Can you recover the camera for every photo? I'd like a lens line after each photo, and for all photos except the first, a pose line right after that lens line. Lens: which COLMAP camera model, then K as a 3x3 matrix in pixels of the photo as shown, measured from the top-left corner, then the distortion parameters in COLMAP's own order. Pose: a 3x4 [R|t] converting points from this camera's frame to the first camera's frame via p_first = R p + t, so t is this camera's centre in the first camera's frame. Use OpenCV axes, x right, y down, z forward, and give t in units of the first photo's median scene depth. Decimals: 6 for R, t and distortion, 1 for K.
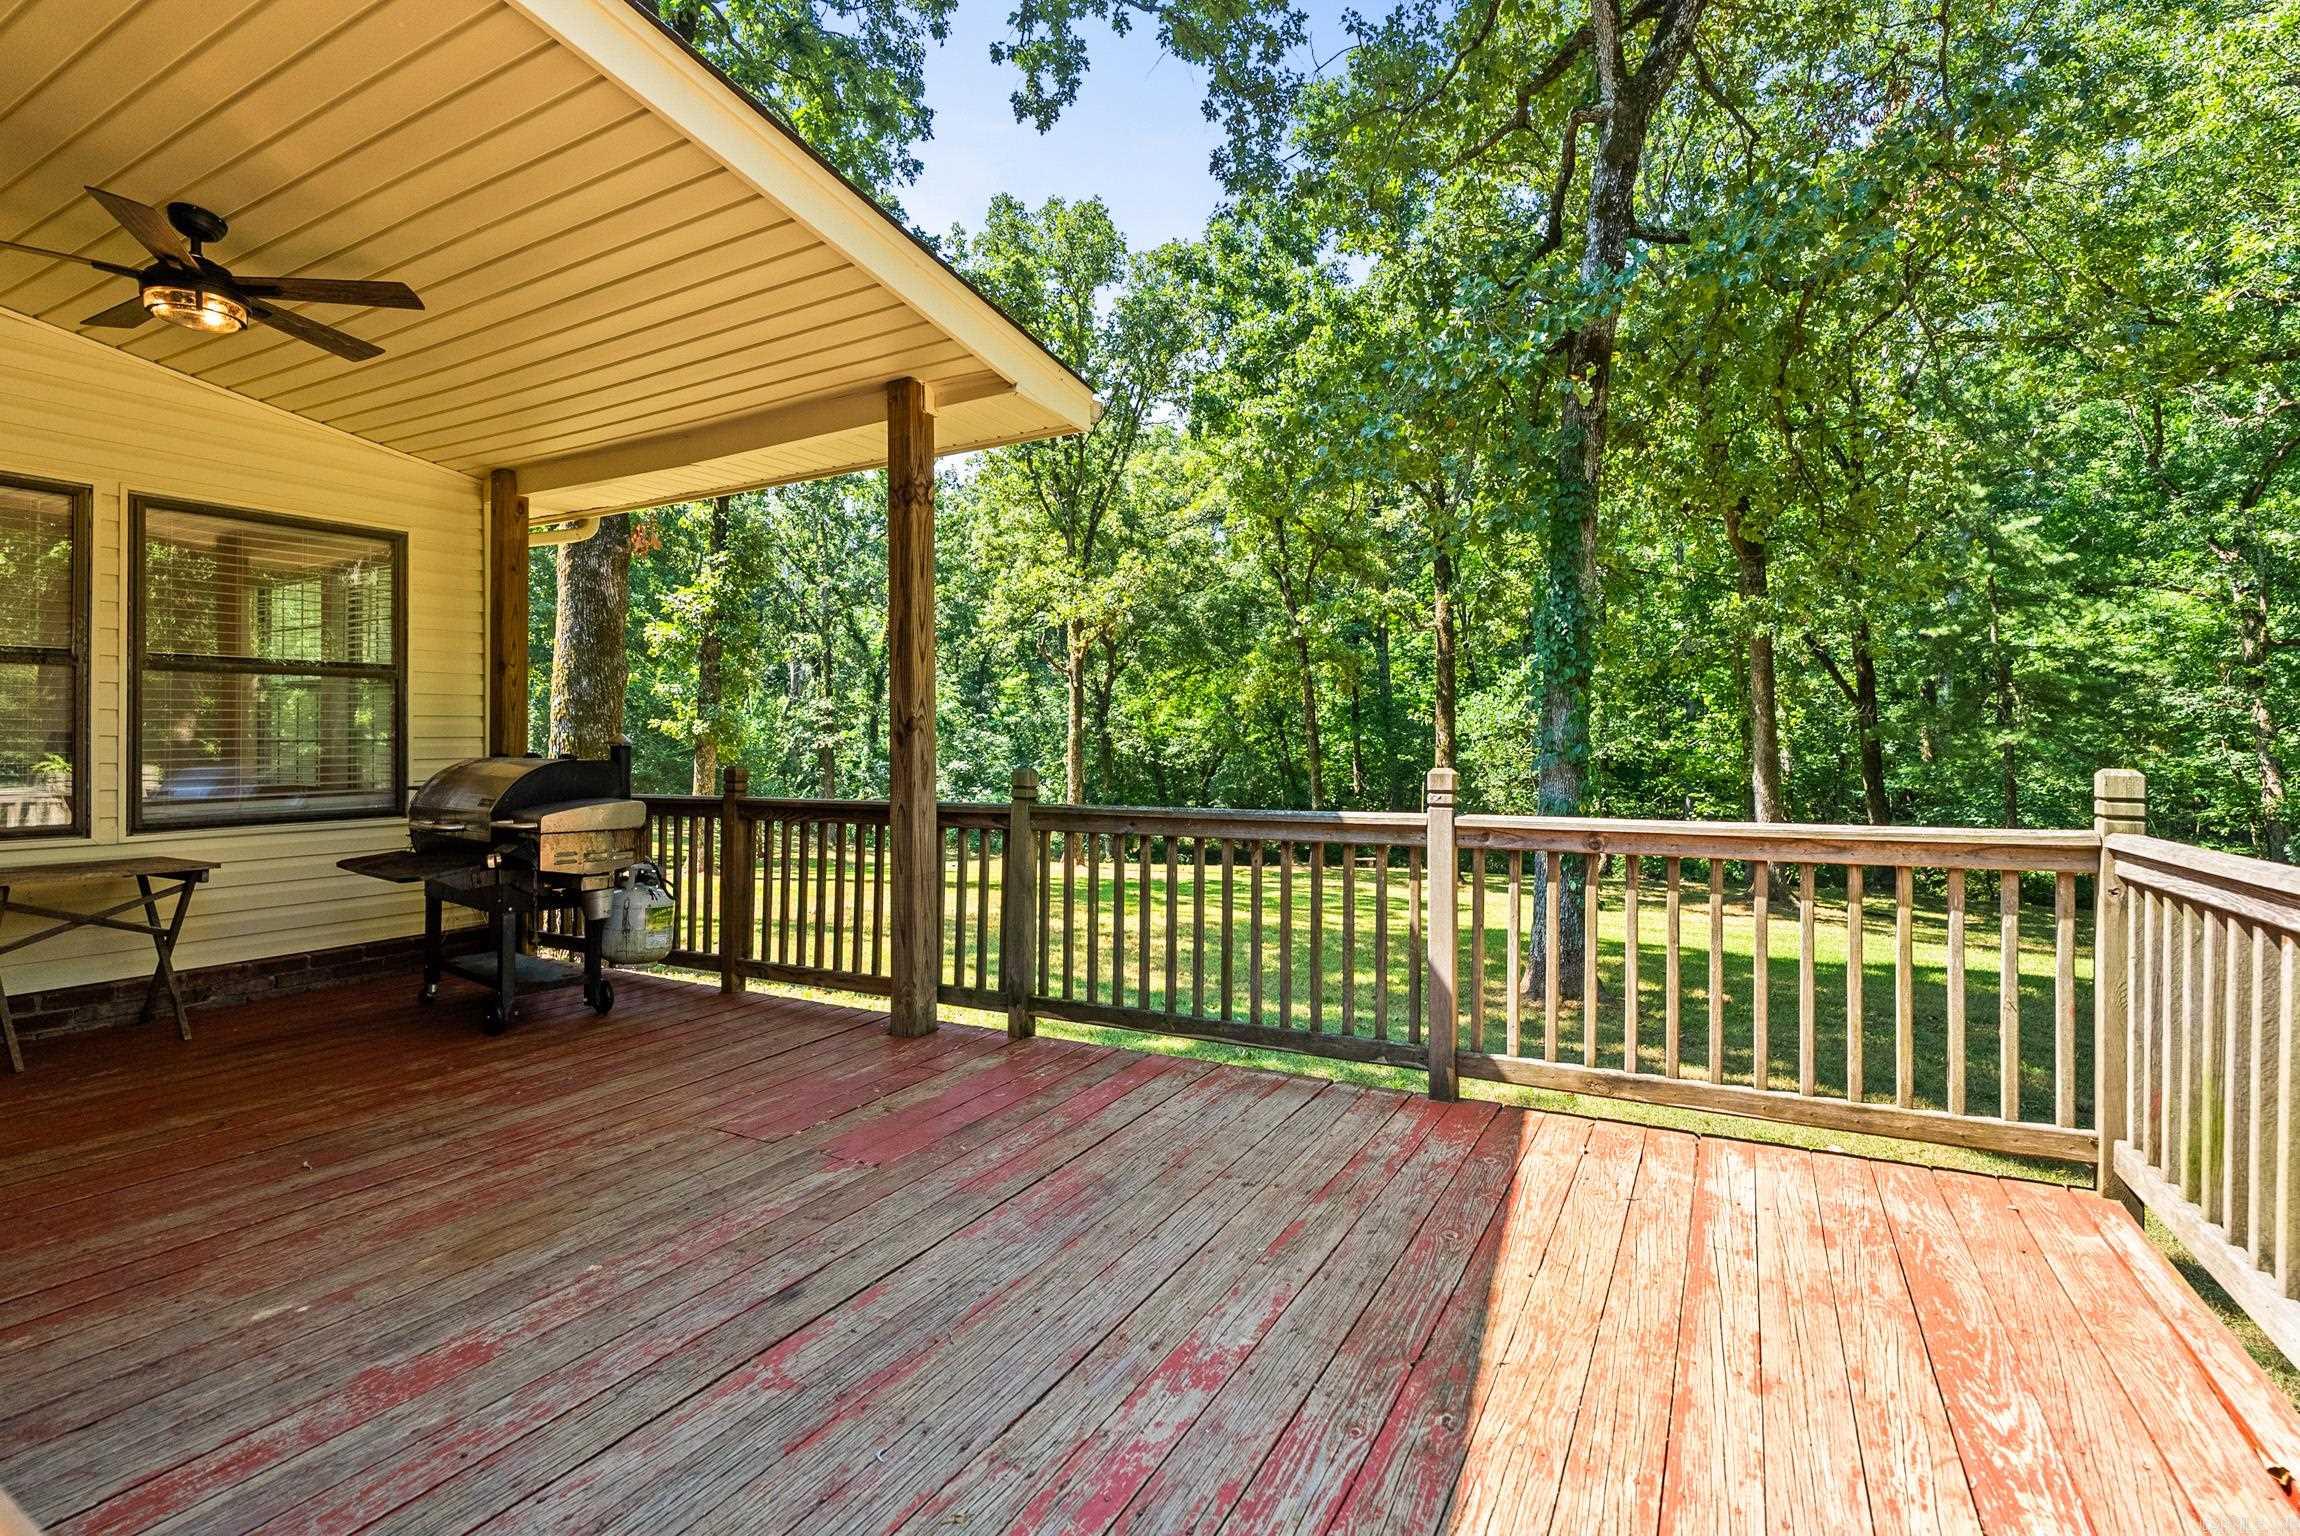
lens RADIAL K [[1052.9, 0, 1155.4], [0, 1052.9, 770.1], [0, 0, 1]] dist [-0.004773, 0.000253]
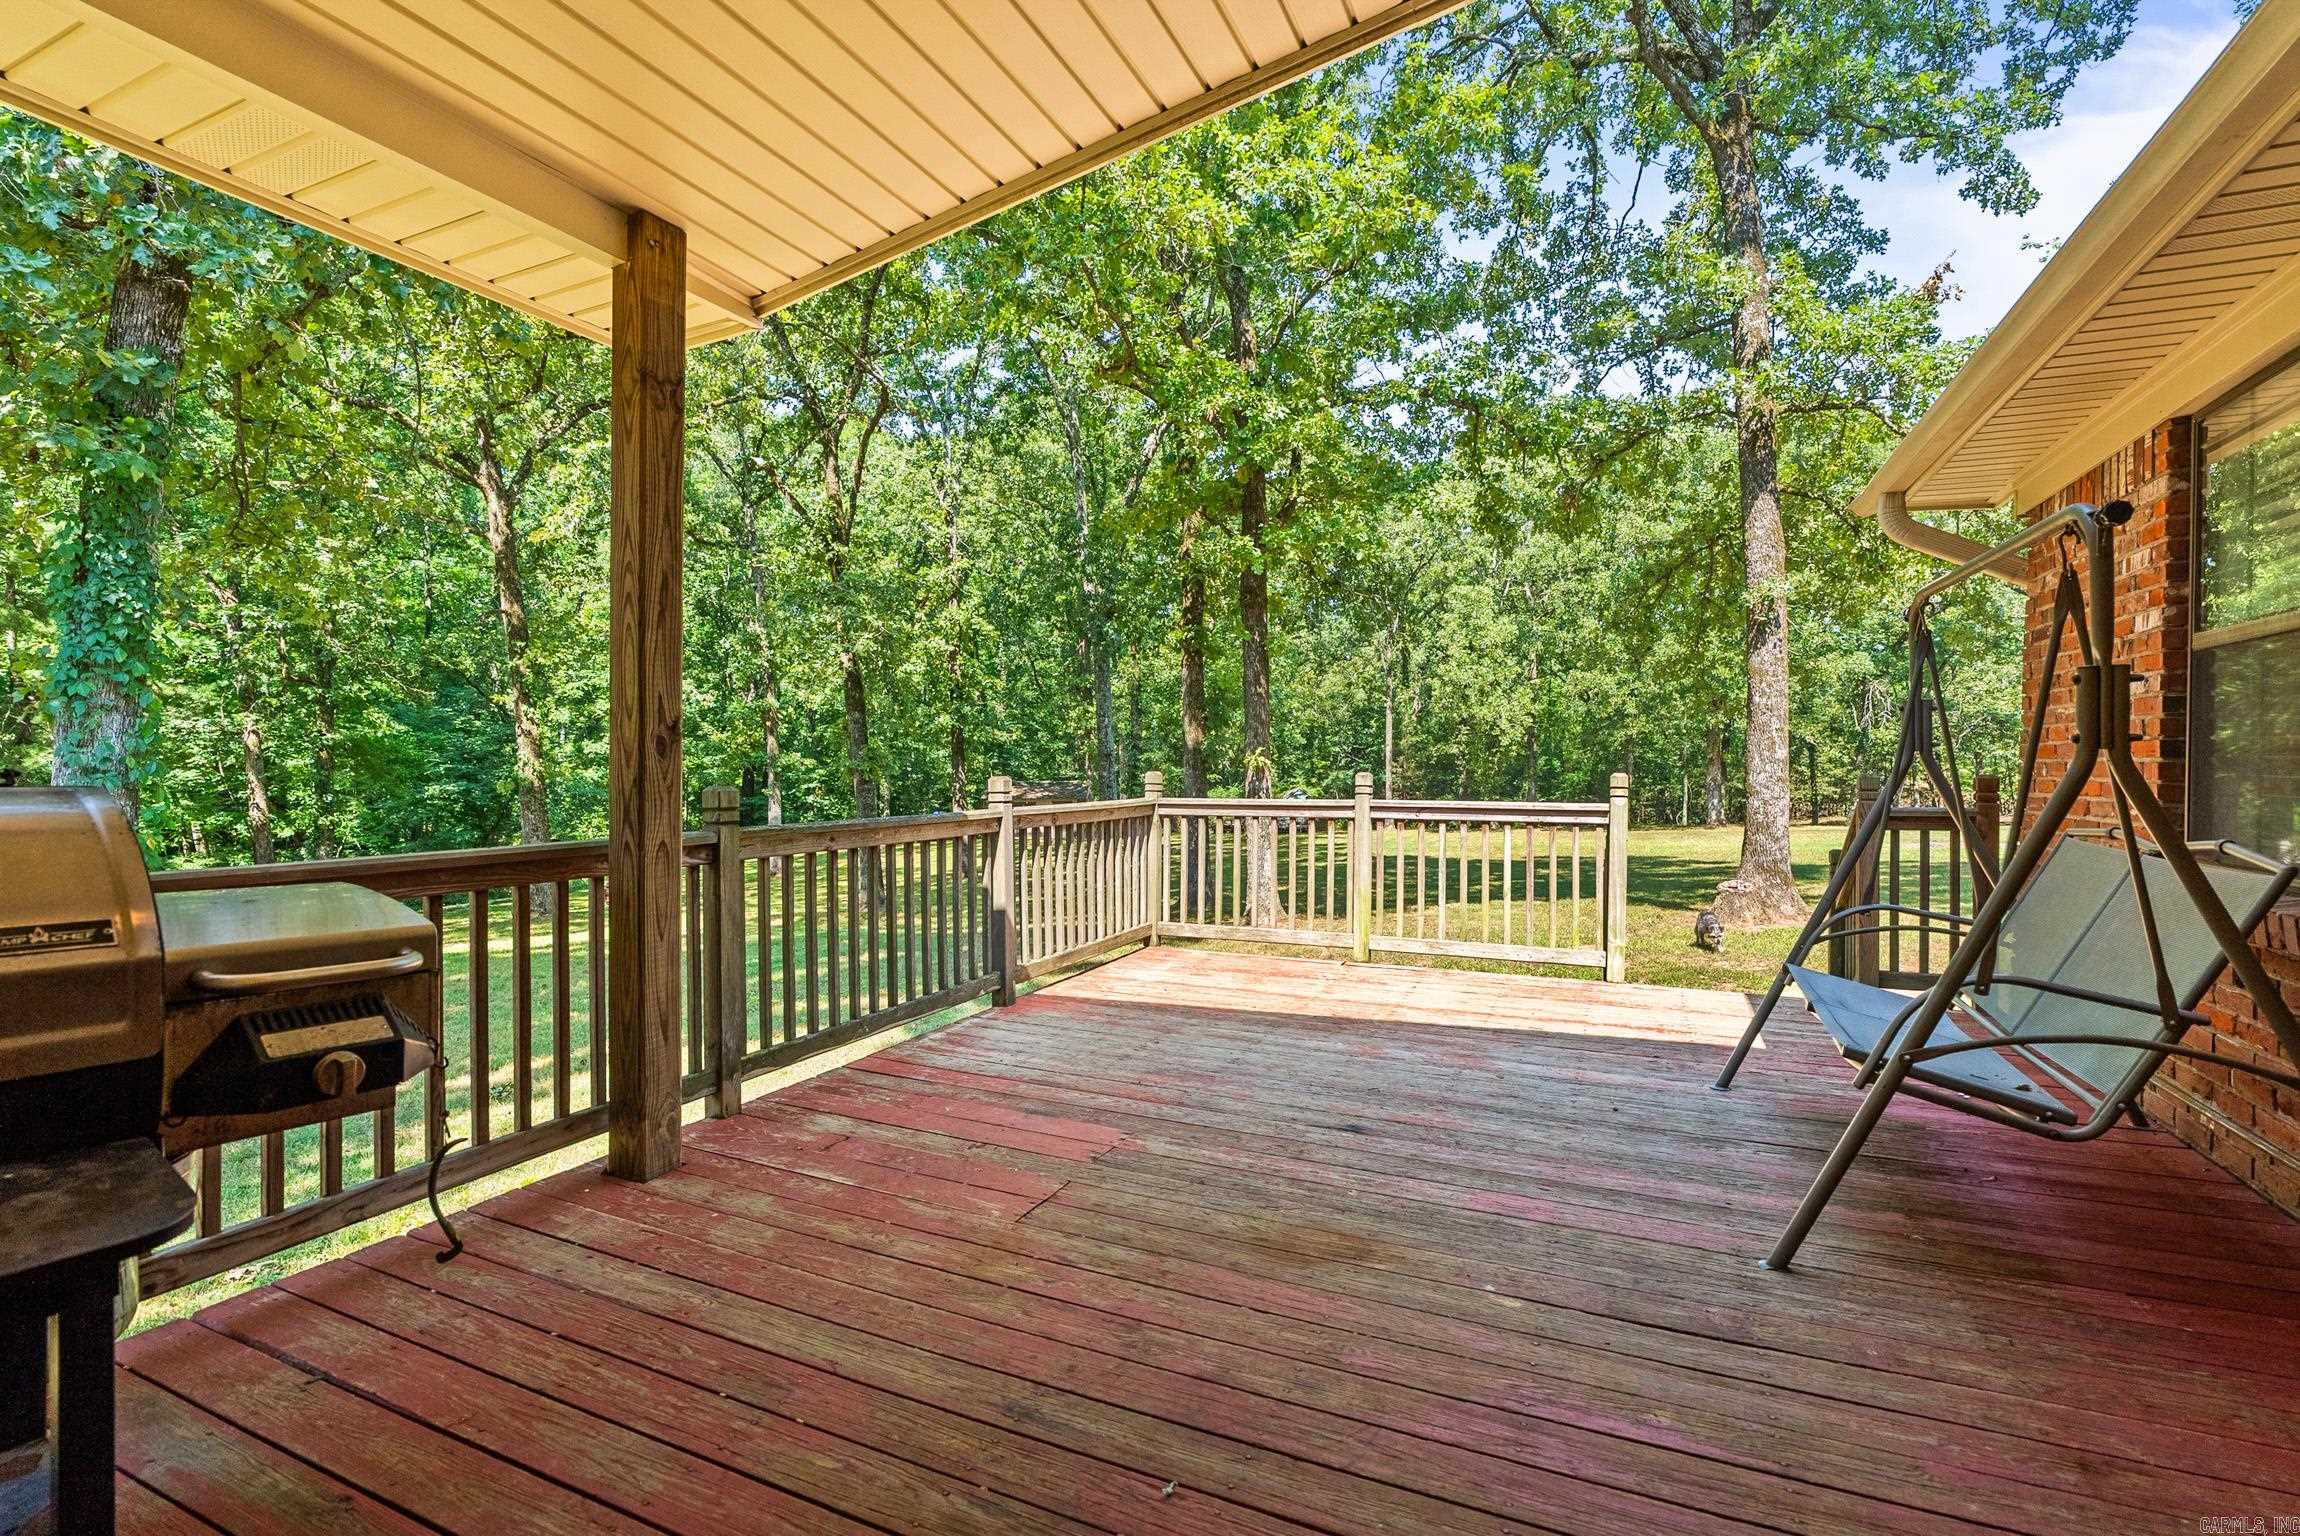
lens RADIAL K [[1052.9, 0, 1155.4], [0, 1052.9, 770.1], [0, 0, 1]] dist [-0.004773, 0.000253]
pose [[-0.069282, -0.000813, 0.997597, -1.232480], [0.016215, 0.999867, 0.001941, -0.007650], [-0.997465, 0.016310, -0.069260, 0.937427]]
